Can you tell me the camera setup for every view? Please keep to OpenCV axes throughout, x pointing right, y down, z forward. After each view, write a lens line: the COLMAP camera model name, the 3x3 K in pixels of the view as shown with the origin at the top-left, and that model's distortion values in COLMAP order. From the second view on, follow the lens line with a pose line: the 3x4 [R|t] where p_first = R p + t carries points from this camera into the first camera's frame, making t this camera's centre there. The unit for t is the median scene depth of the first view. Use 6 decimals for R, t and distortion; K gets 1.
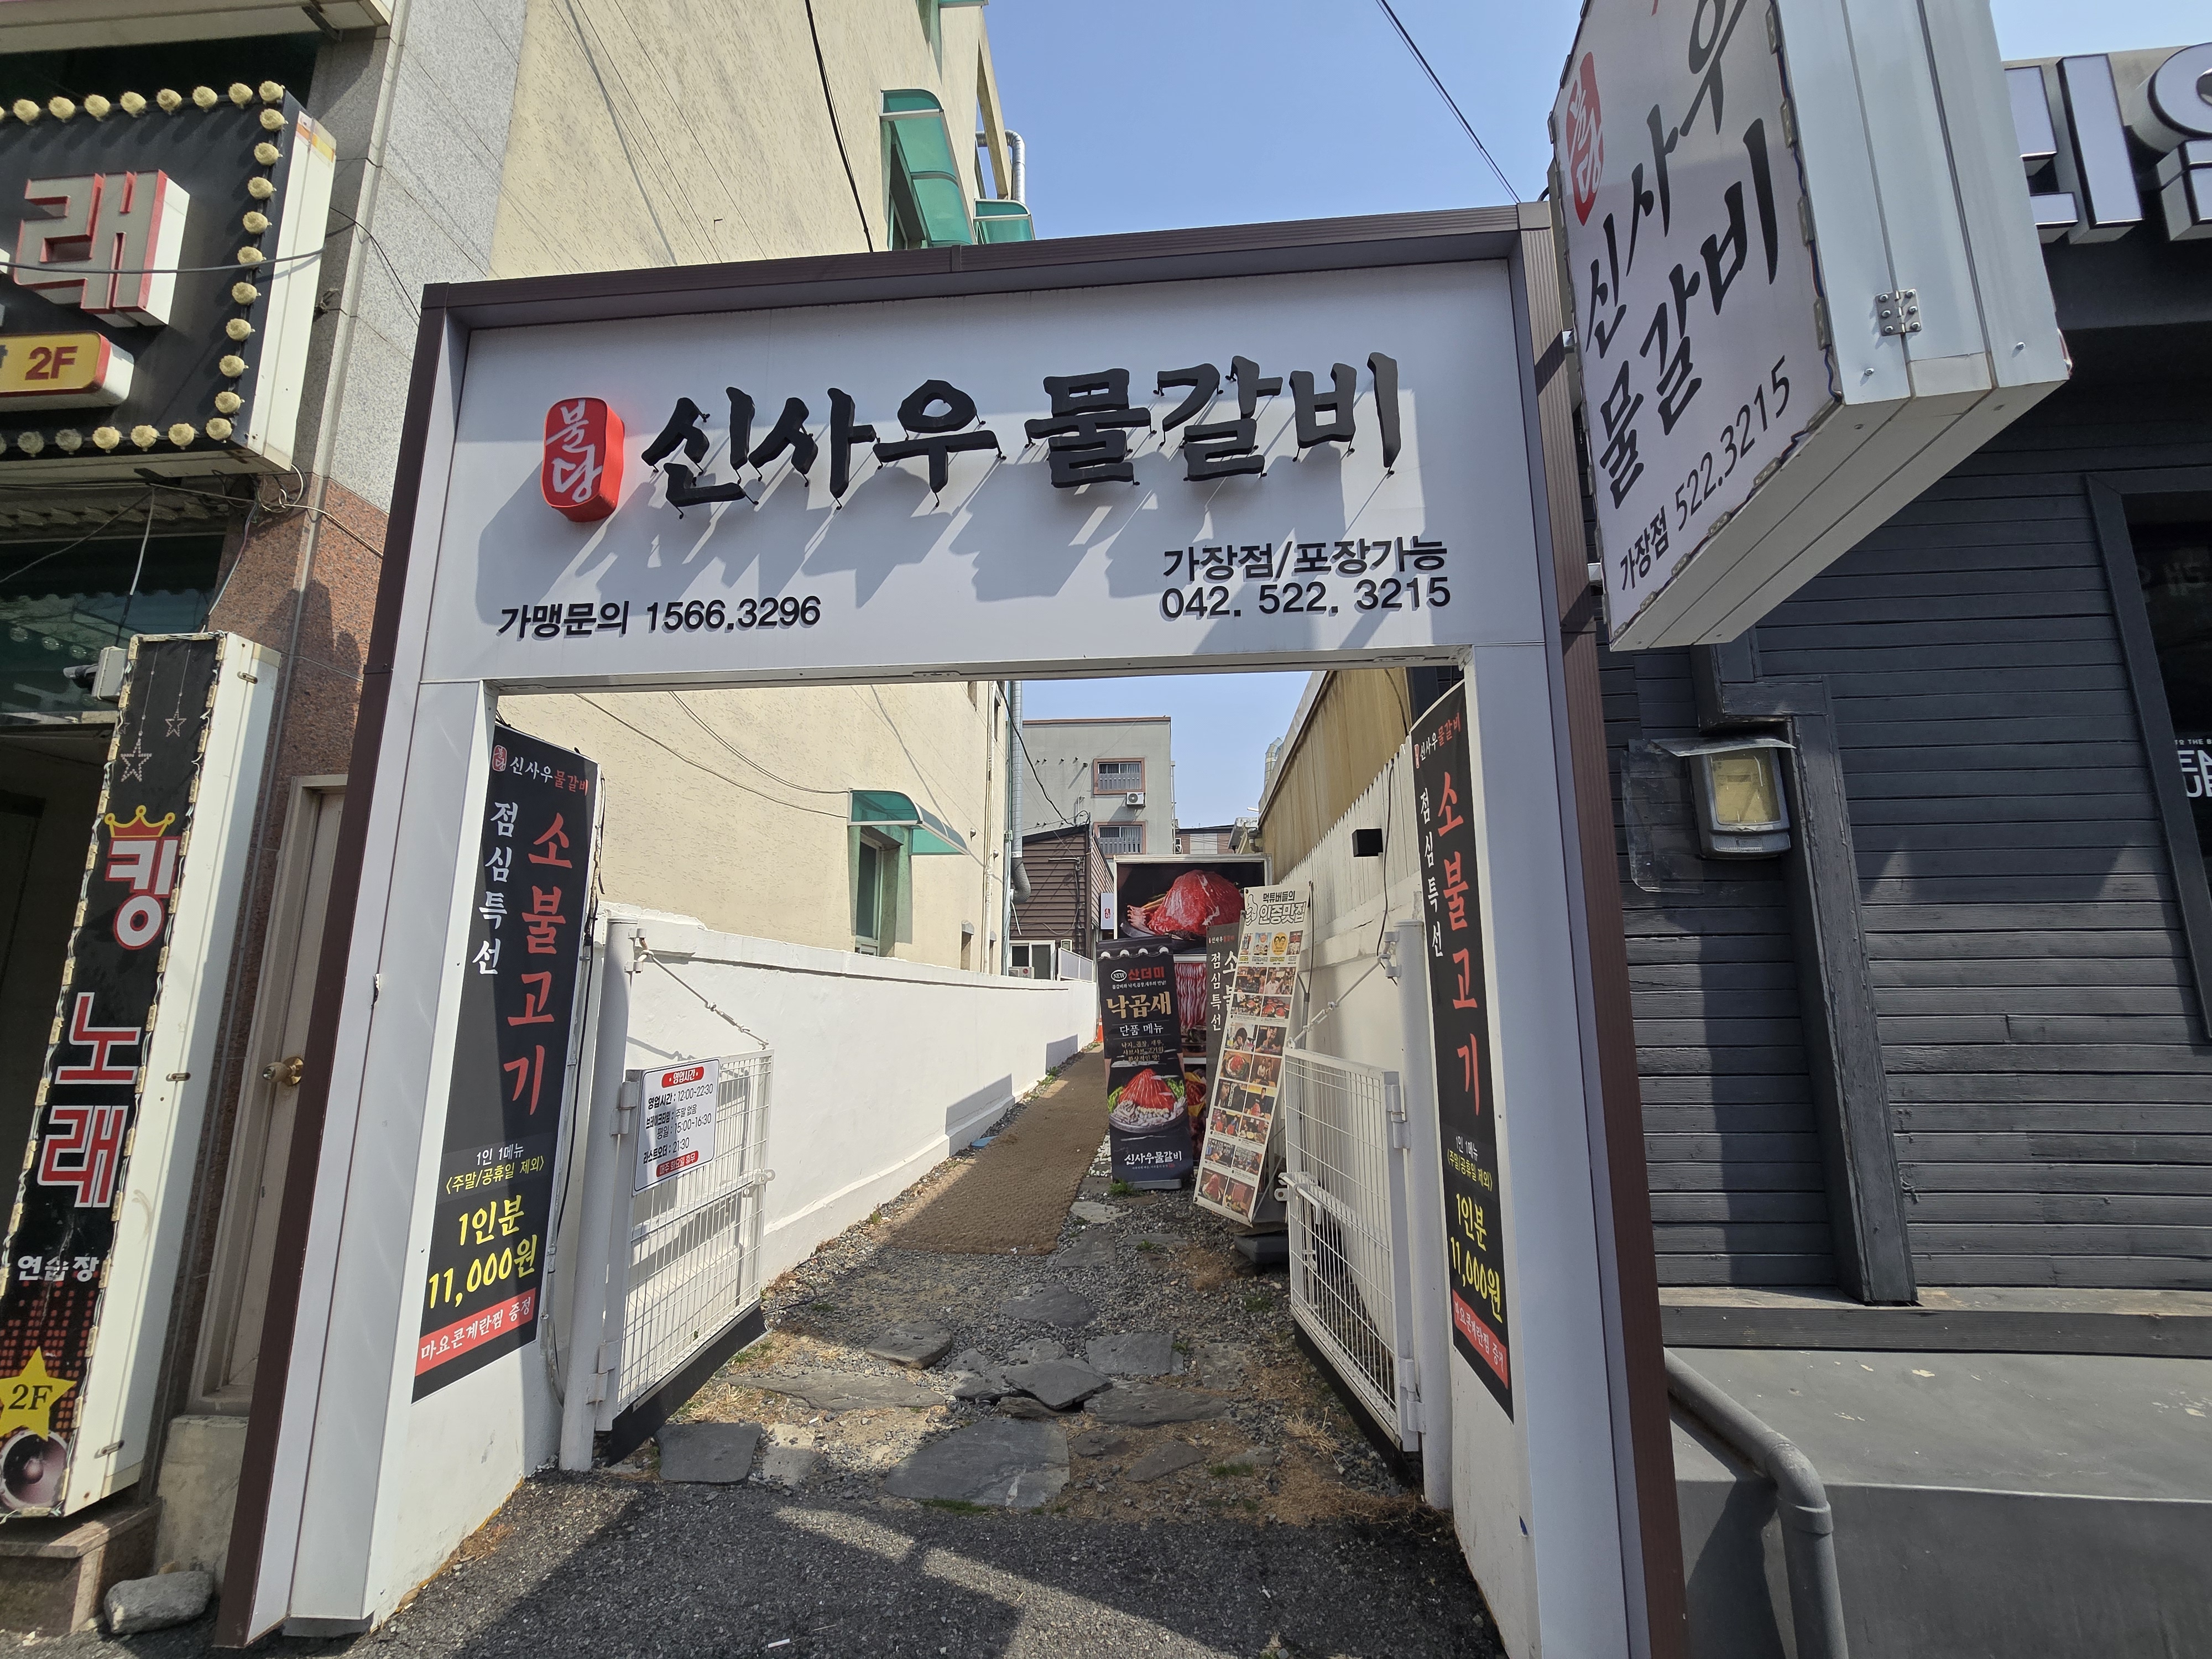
lens RADIAL K [[896.4, 0, 1101.8], [0, 896.4, 831.5], [0, 0, 1]] dist [-0.008370, 0.001101]
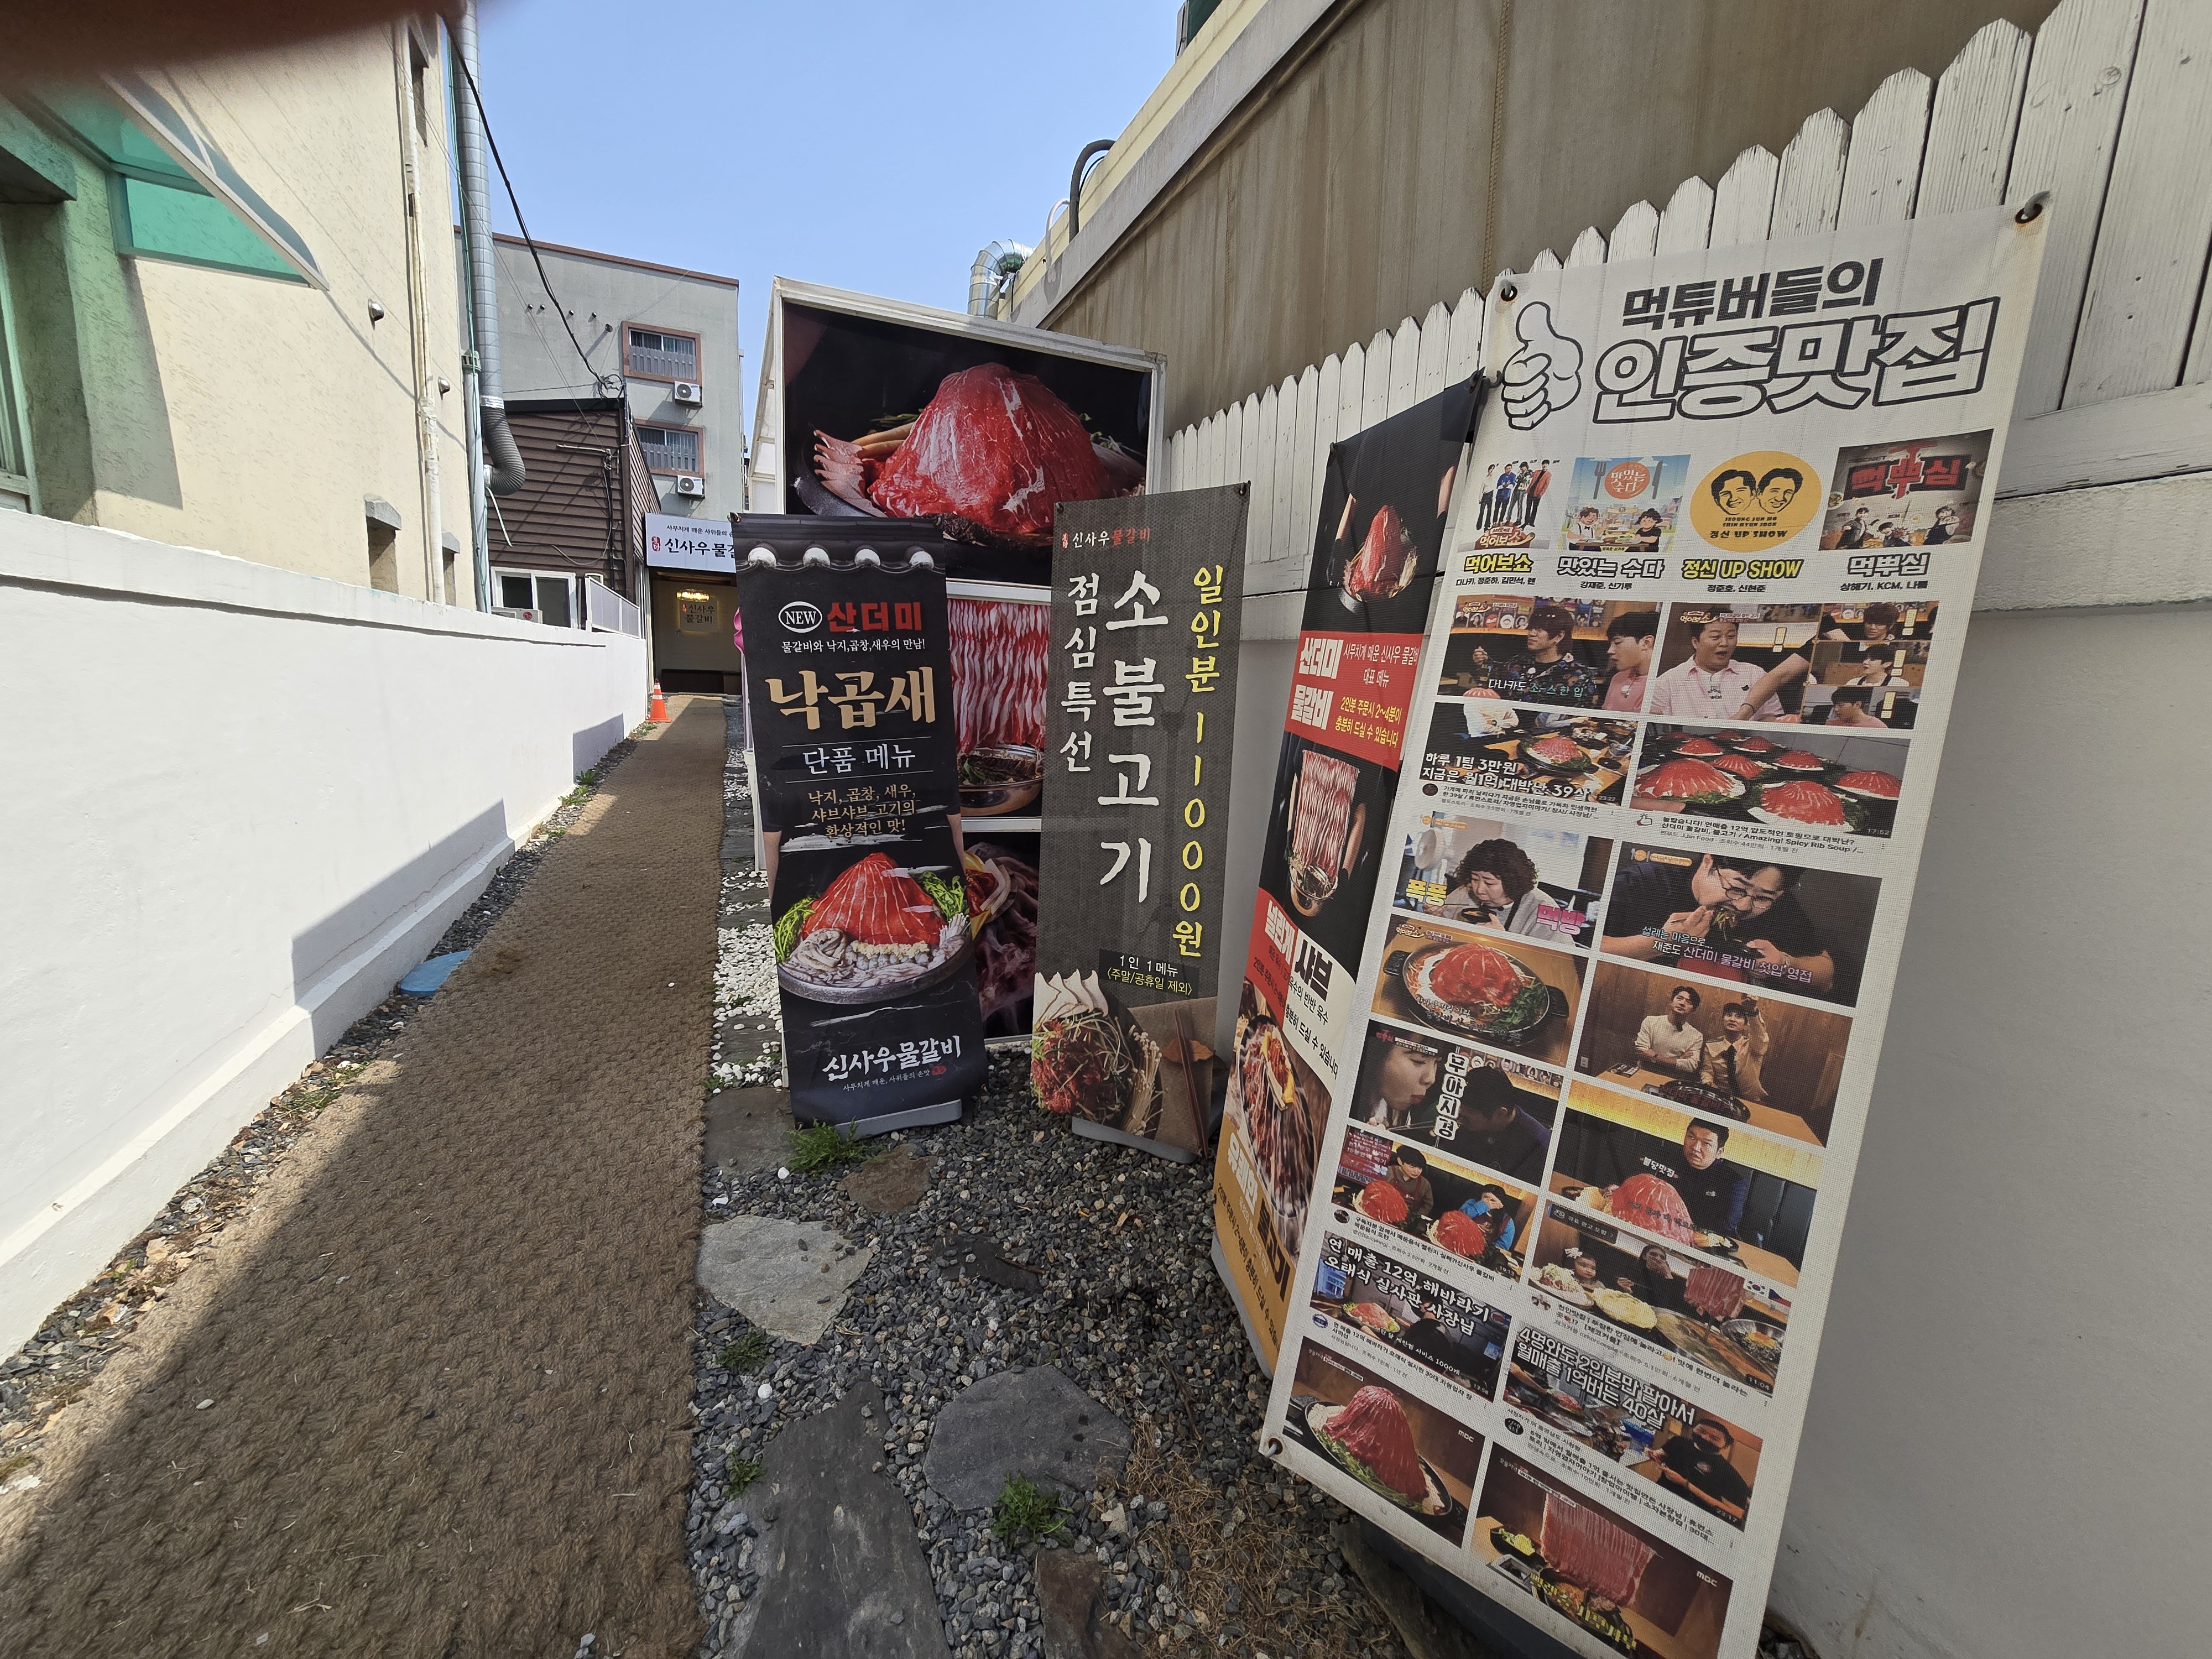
lens RADIAL K [[896.4, 0, 1095.8], [0, 896.4, 828.7], [0, 0, 1]] dist [-0.008370, 0.001101]
pose [[0.890673, -0.032131, 0.453507, -0.113638], [-0.129611, 0.938162, 0.321020, 0.284673], [-0.435778, -0.344703, 0.831431, 1.599685]]
